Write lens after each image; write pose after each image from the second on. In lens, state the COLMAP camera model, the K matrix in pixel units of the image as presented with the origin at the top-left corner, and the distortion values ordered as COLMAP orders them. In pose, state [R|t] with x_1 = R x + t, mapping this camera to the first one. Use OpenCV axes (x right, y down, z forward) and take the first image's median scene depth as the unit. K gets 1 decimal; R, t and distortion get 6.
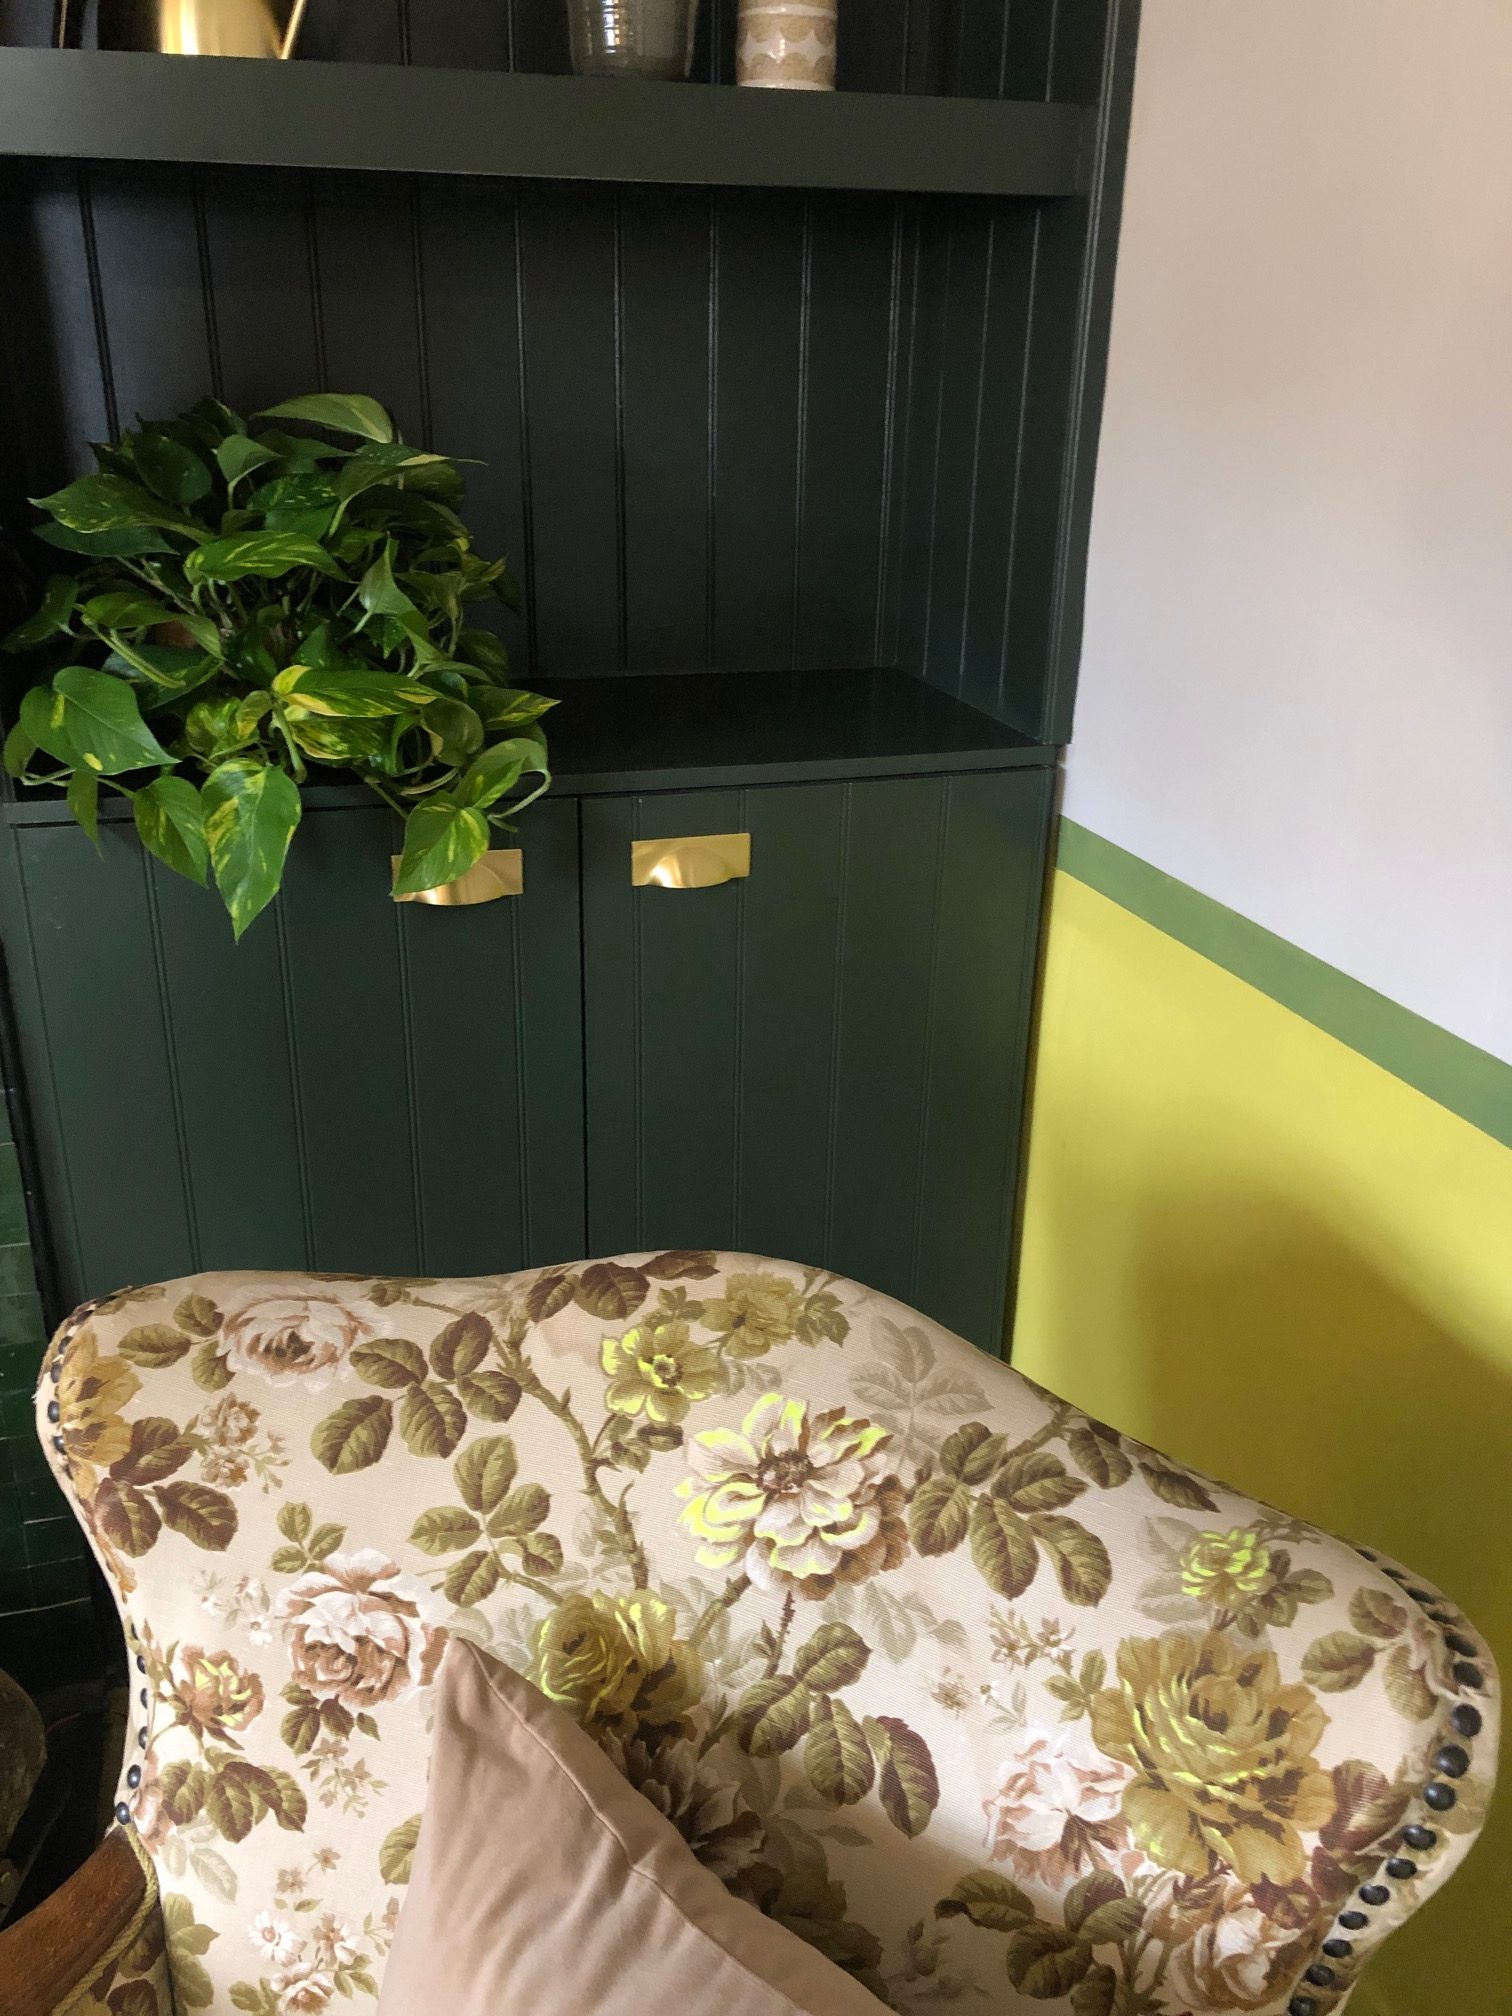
lens RADIAL K [[1651.5, 0, 744.8], [0, 1651.5, 992.1], [0, 0, 1]] dist [0.050362, -0.070221]
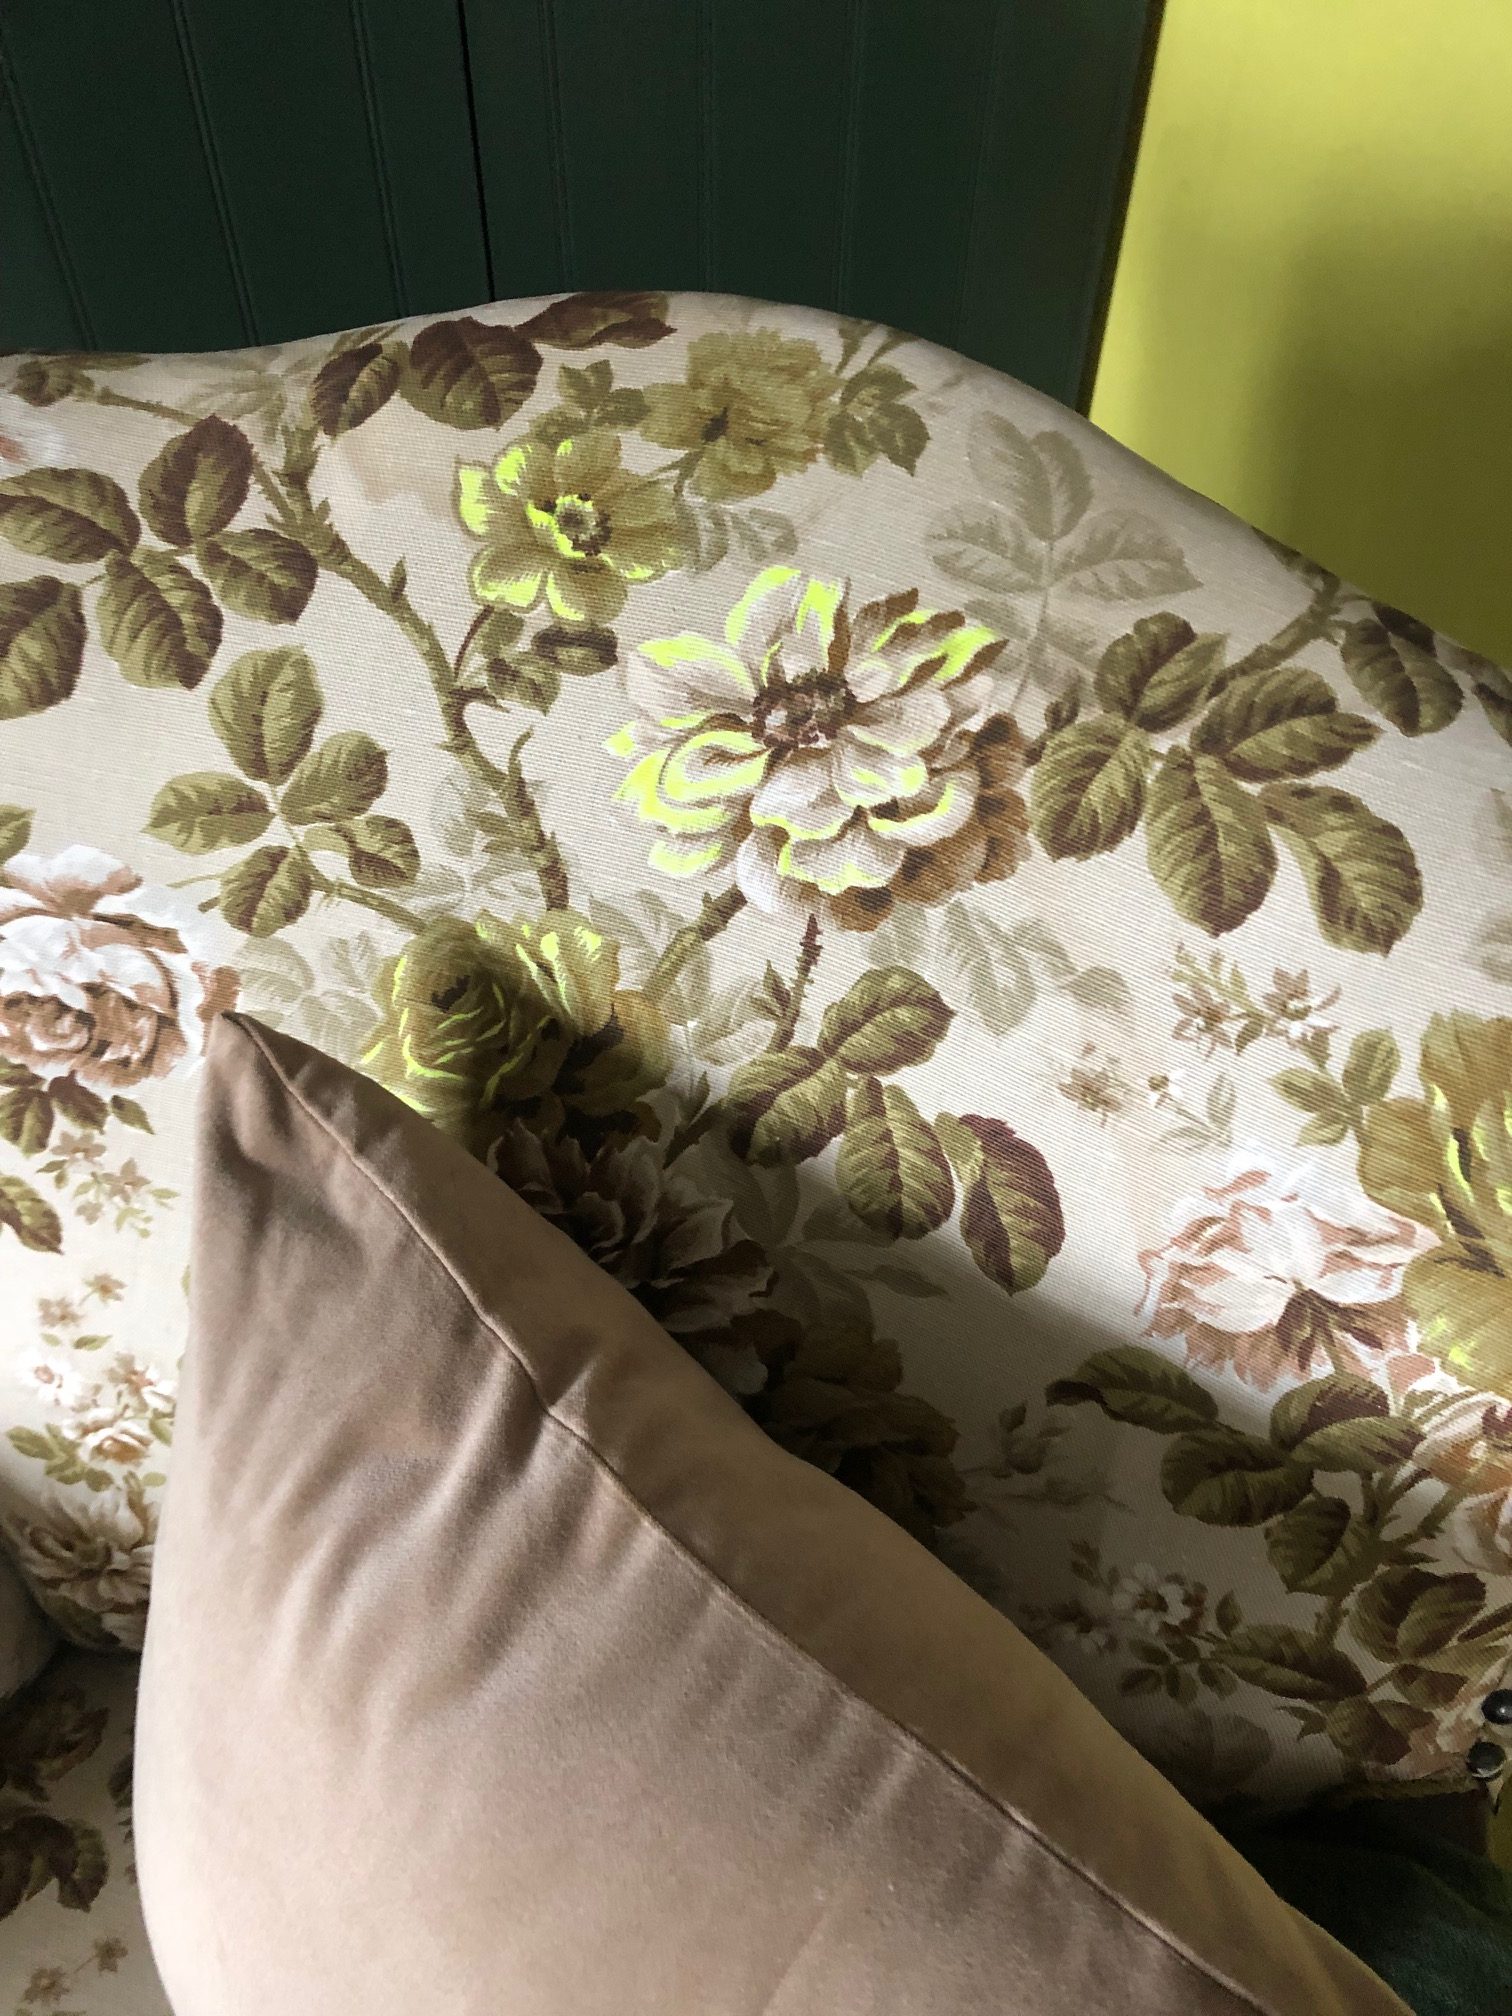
lens RADIAL K [[1651.5, 0, 757.7], [0, 1651.5, 1055.7], [0, 0, 1]] dist [0.050362, -0.070221]
pose [[0.999735, -0.018573, 0.013597, -0.000815], [0.009179, 0.863380, 0.504472, 0.112743], [-0.021109, -0.504213, 0.863321, 0.475376]]
